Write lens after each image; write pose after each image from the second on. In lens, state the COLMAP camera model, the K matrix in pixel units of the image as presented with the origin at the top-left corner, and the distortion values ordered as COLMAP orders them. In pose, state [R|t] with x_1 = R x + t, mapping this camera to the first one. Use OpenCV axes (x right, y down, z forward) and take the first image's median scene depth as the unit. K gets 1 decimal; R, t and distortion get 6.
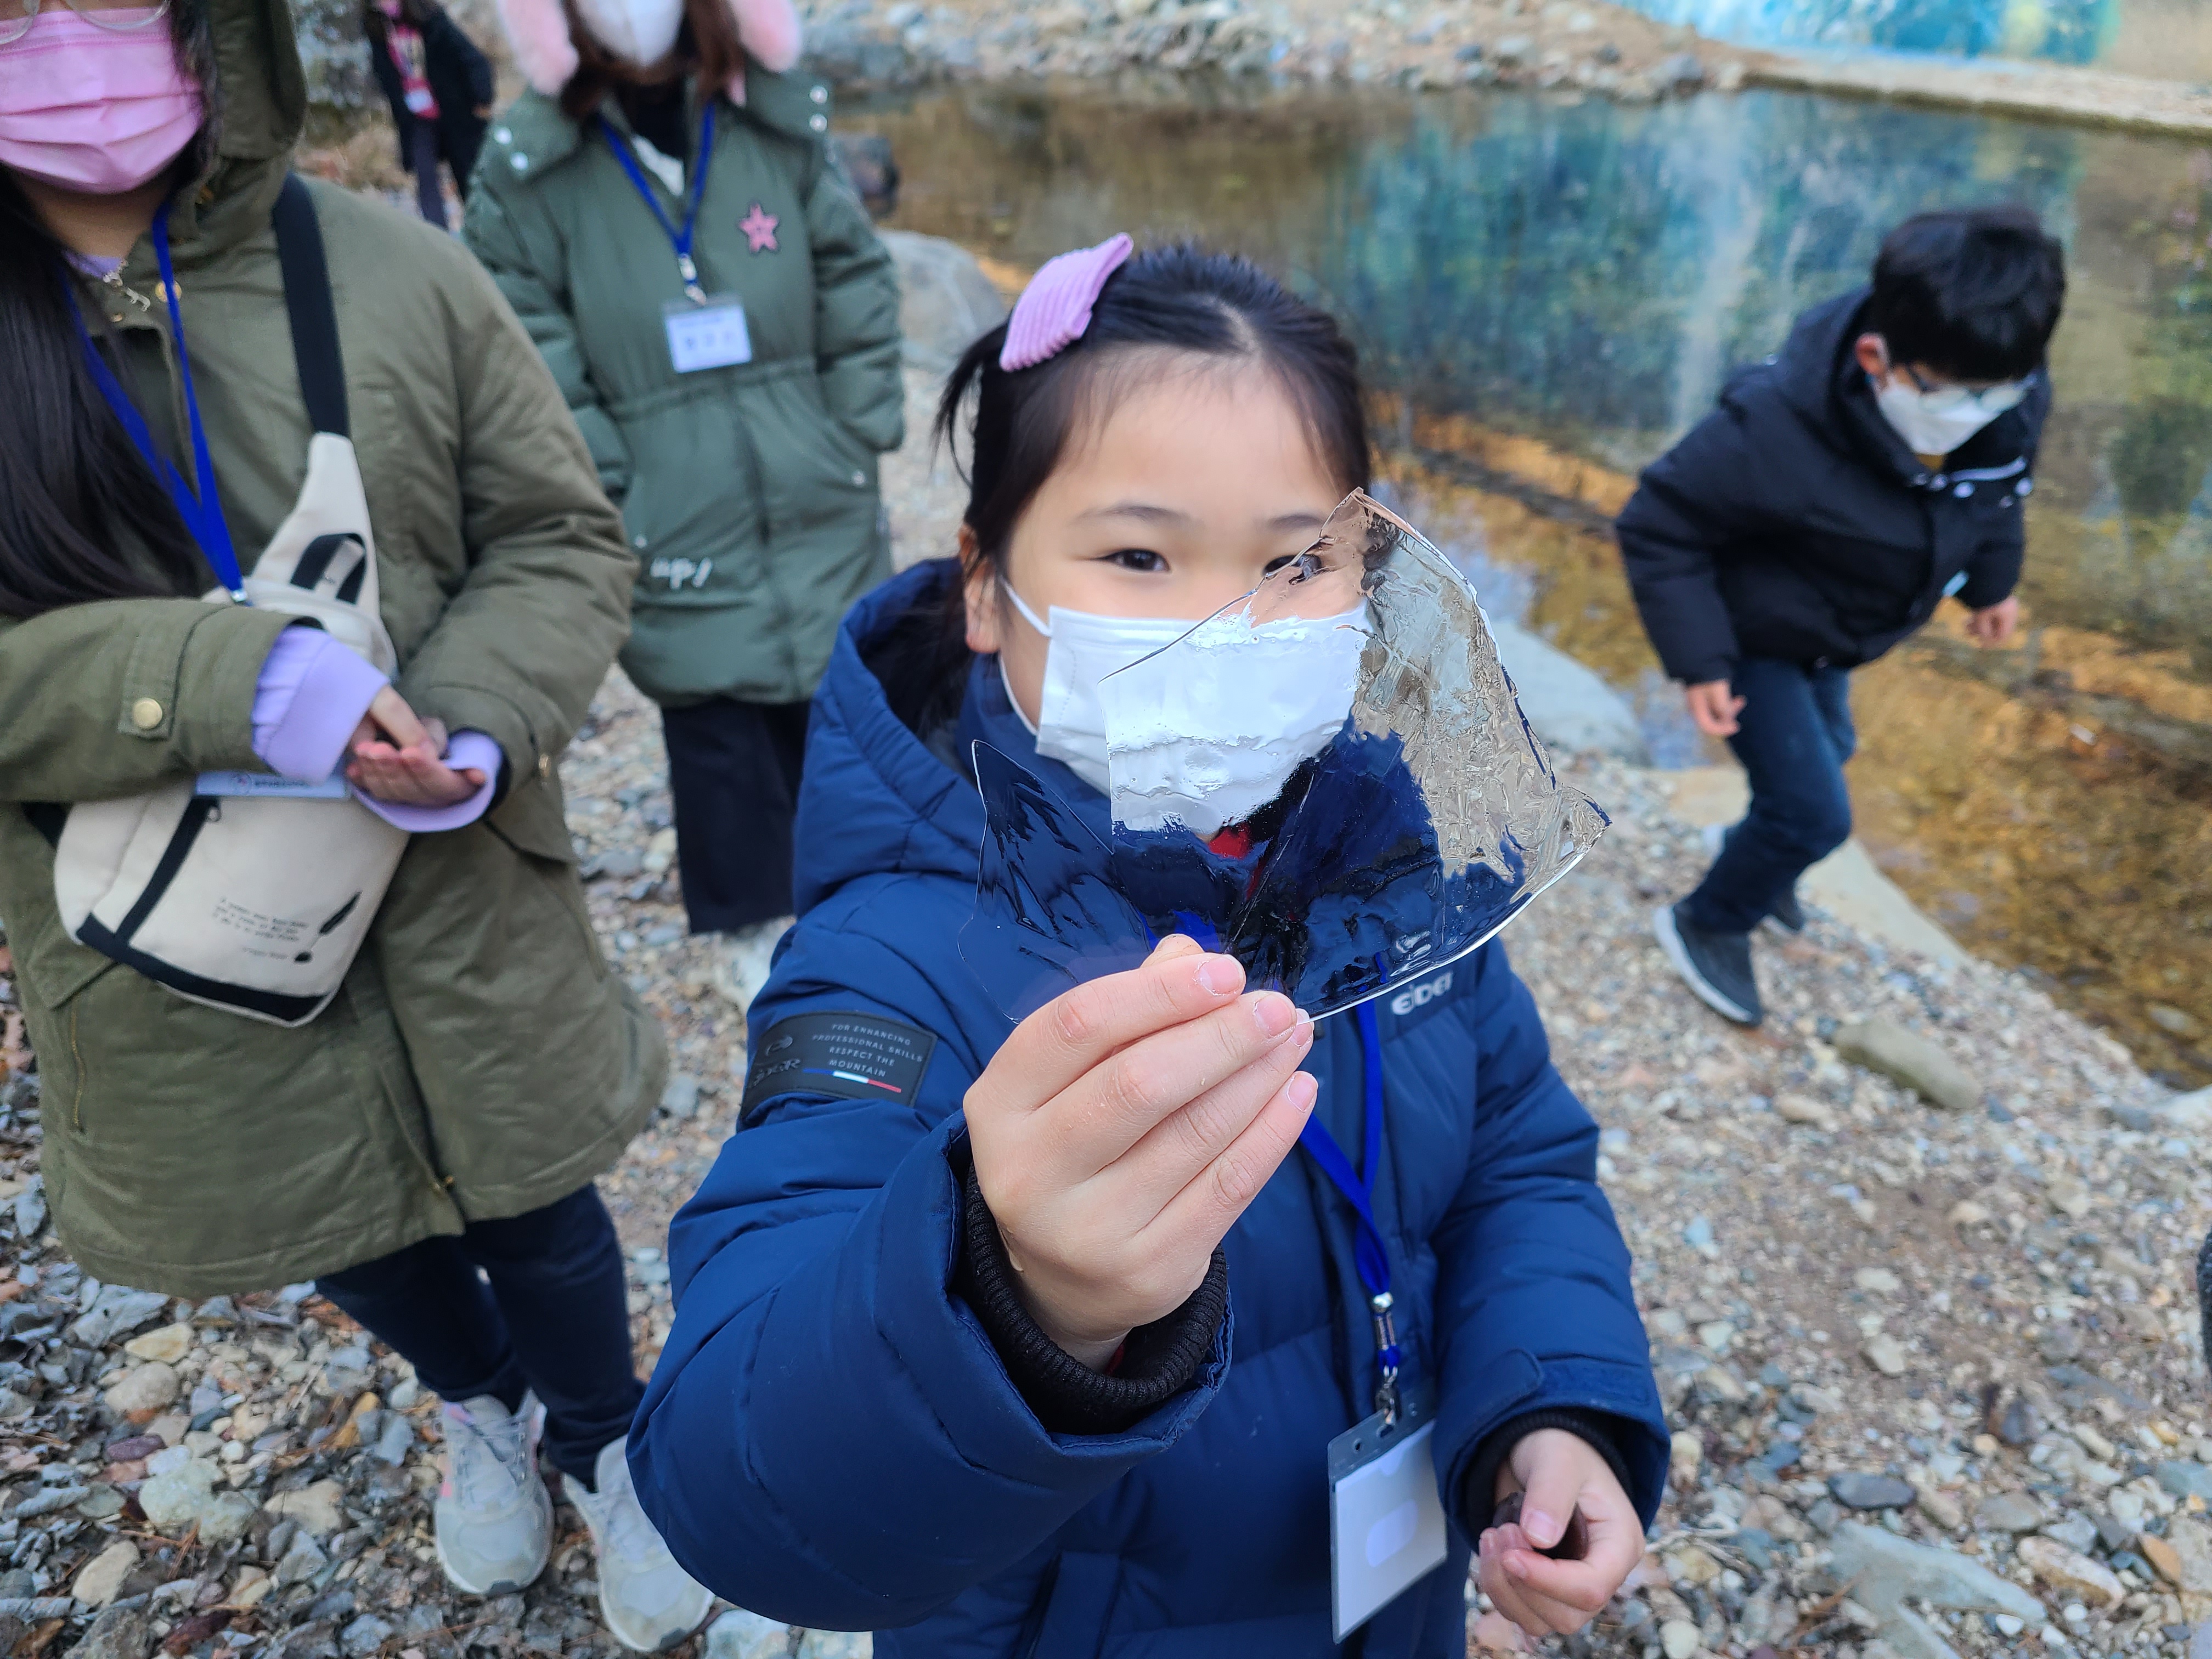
lens RADIAL K [[1700.7, 0, 1111.1], [0, 1700.7, 799.5], [0, 0, 1]] dist [0.046126, -0.049575]
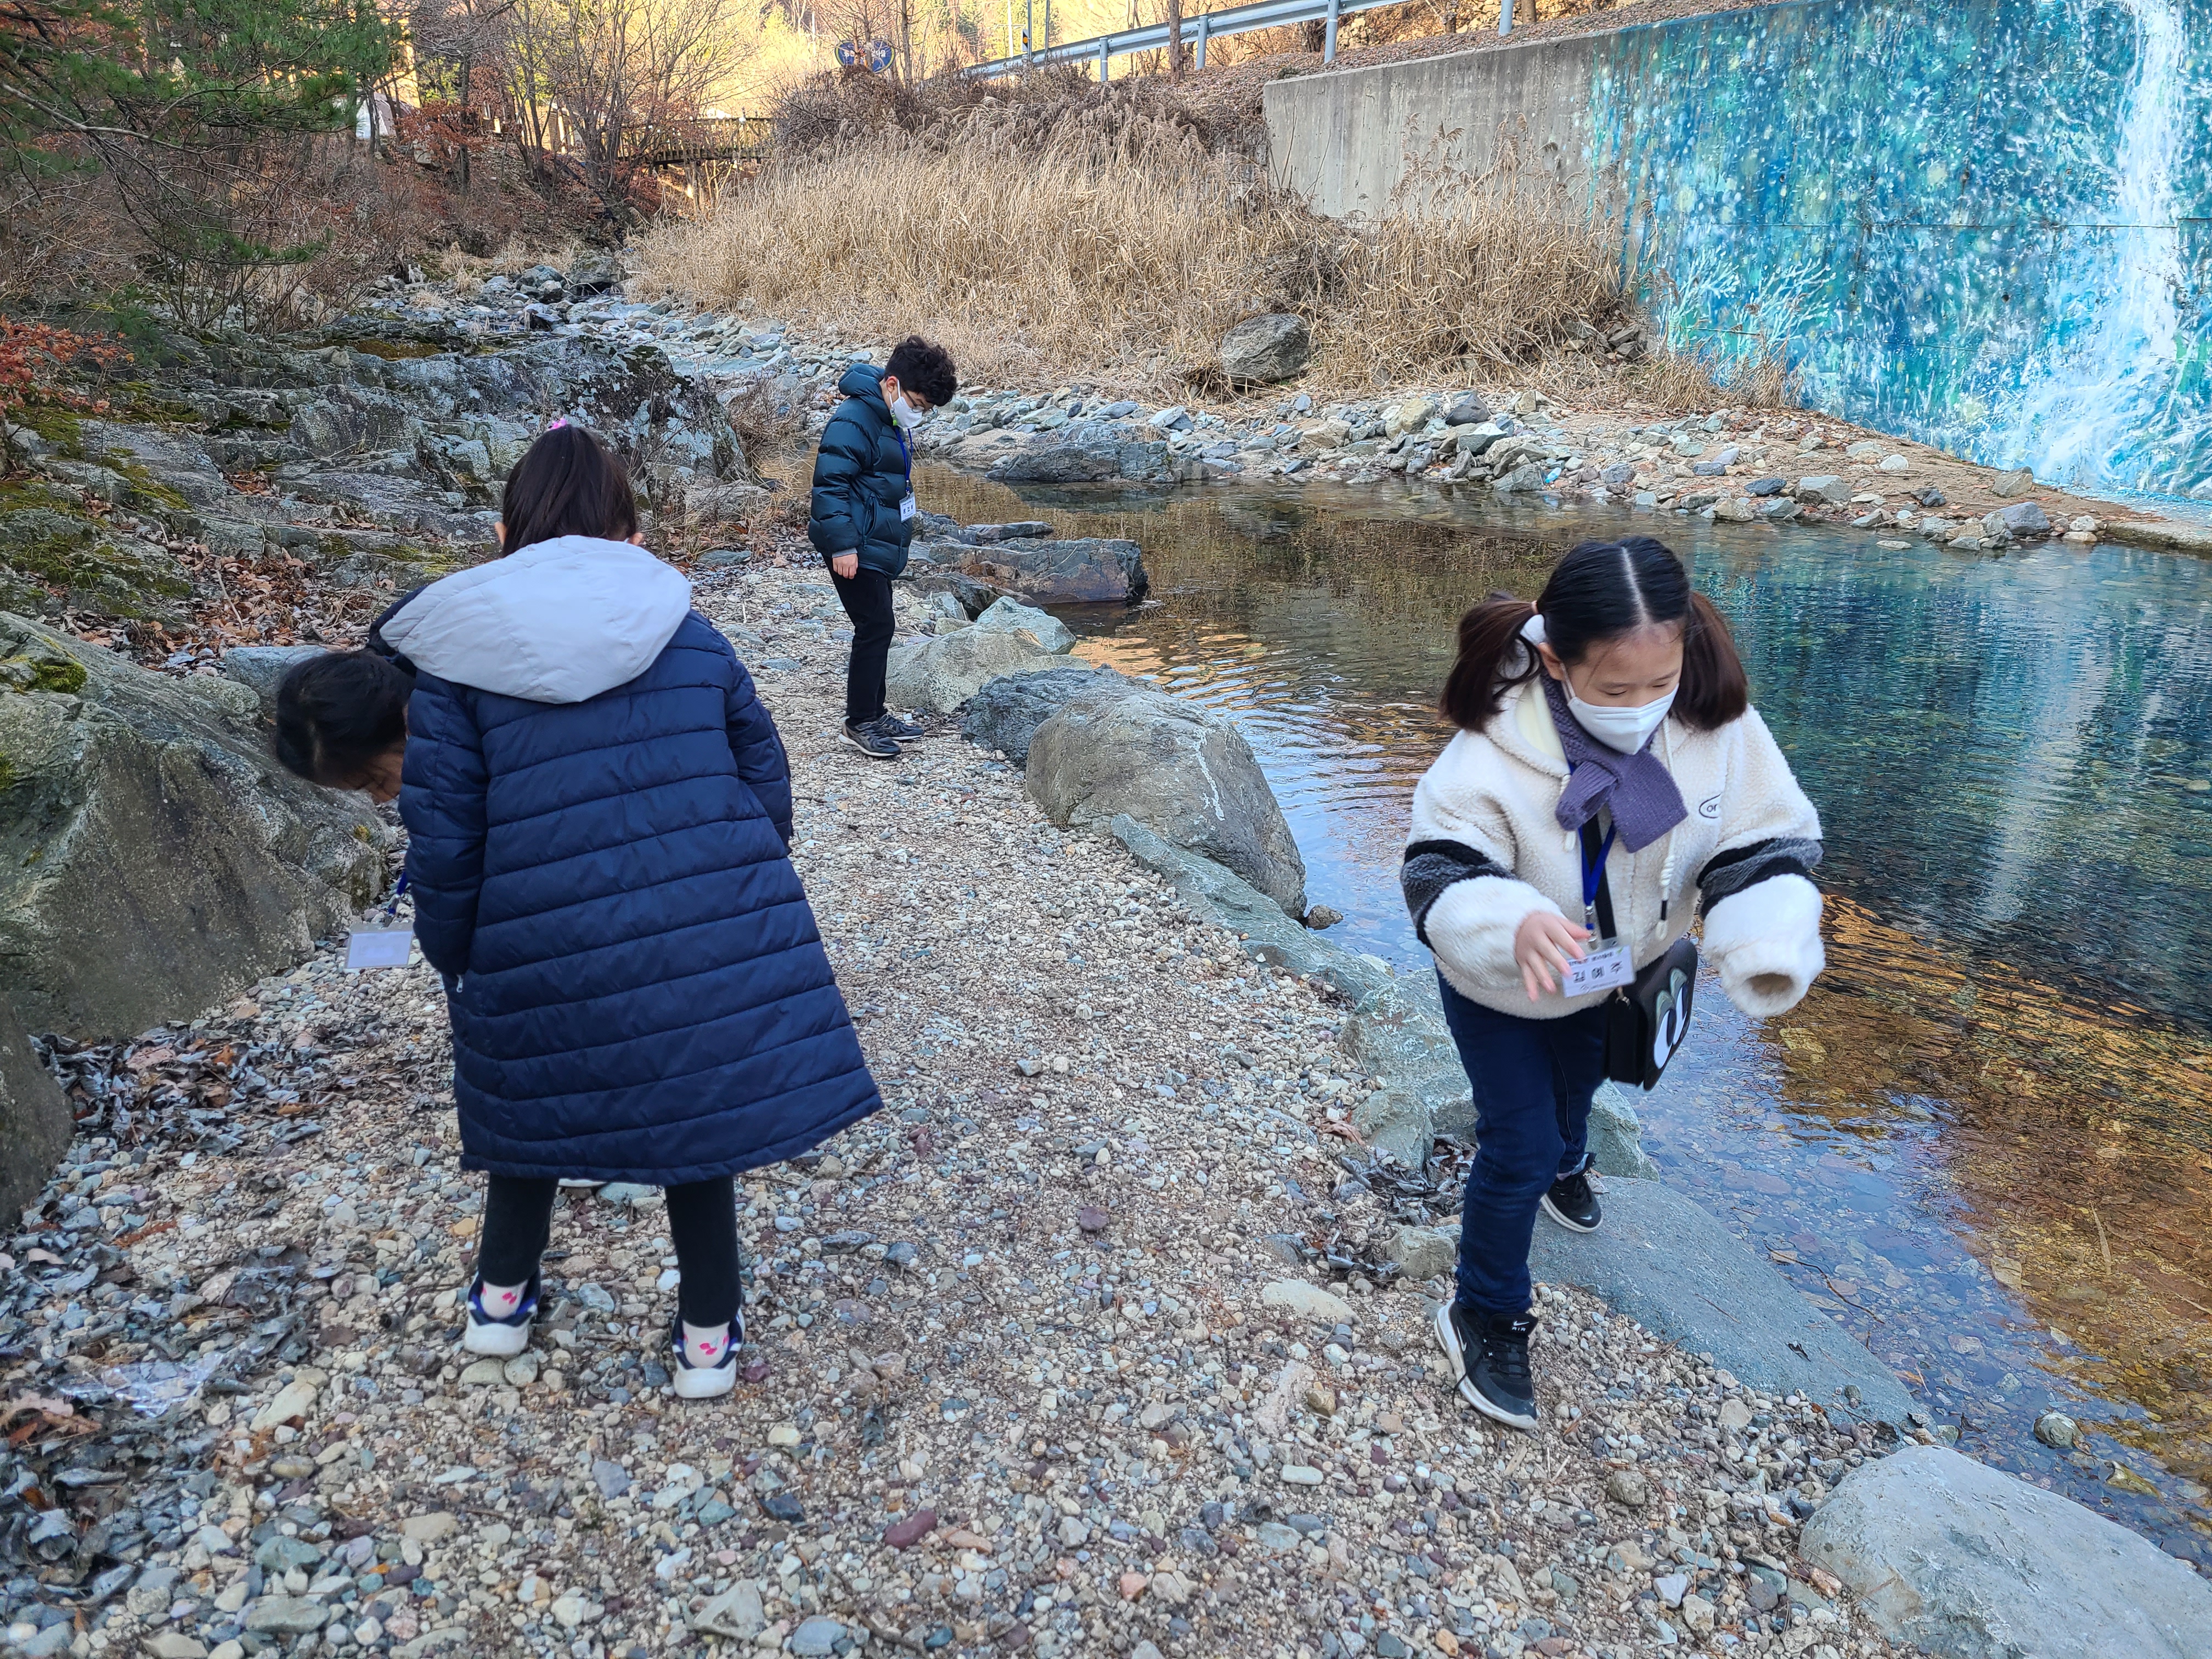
lens RADIAL K [[1670.0, 0, 1113.3], [0, 1670.0, 795.0], [0, 0, 1]] dist [0.080324, -0.068307]
pose [[0.989228, 0.079490, -0.122921, -0.143937], [-0.102898, 0.974853, -0.197669, -0.483418], [0.104117, 0.208188, 0.972531, 0.928721]]
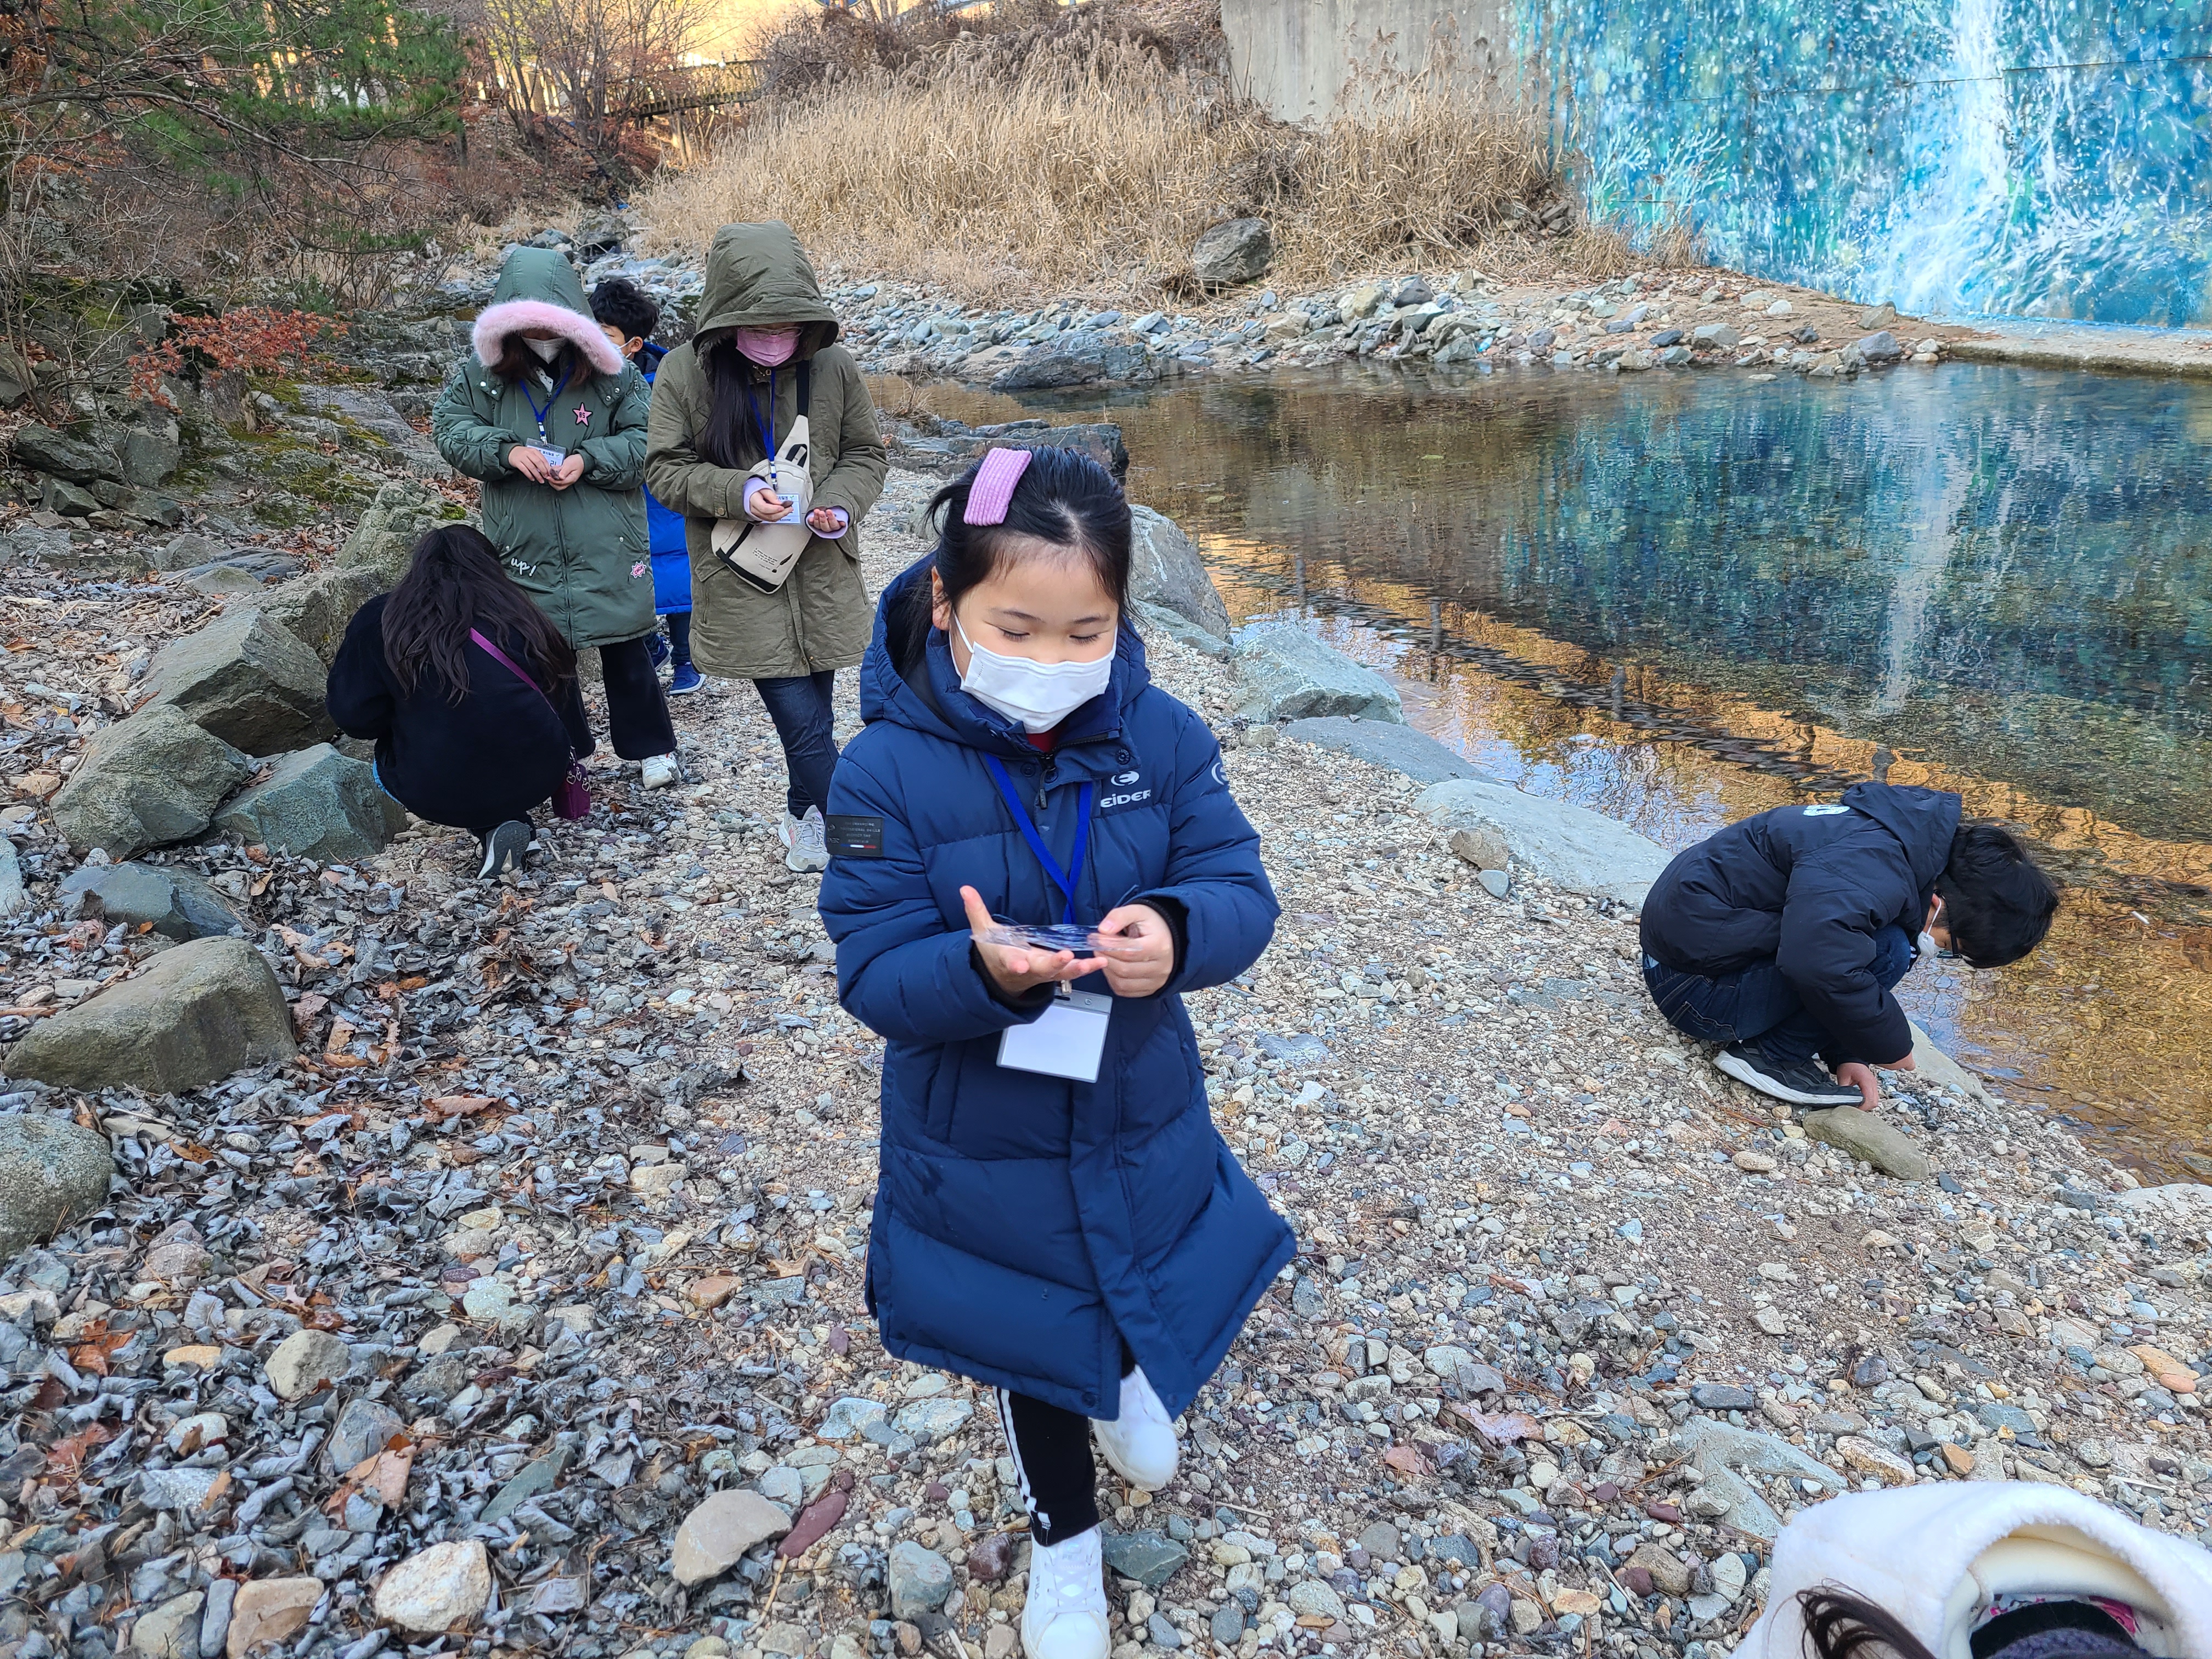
lens RADIAL K [[1652.3, 0, 1083.5], [0, 1652.3, 830.1], [0, 0, 1]] dist [0.075778, -0.065110]
pose [[0.987715, 0.017571, -0.155276, 0.150342], [-0.037990, 0.990848, -0.129529, 0.155210], [0.151579, 0.133837, 0.979342, -0.325857]]
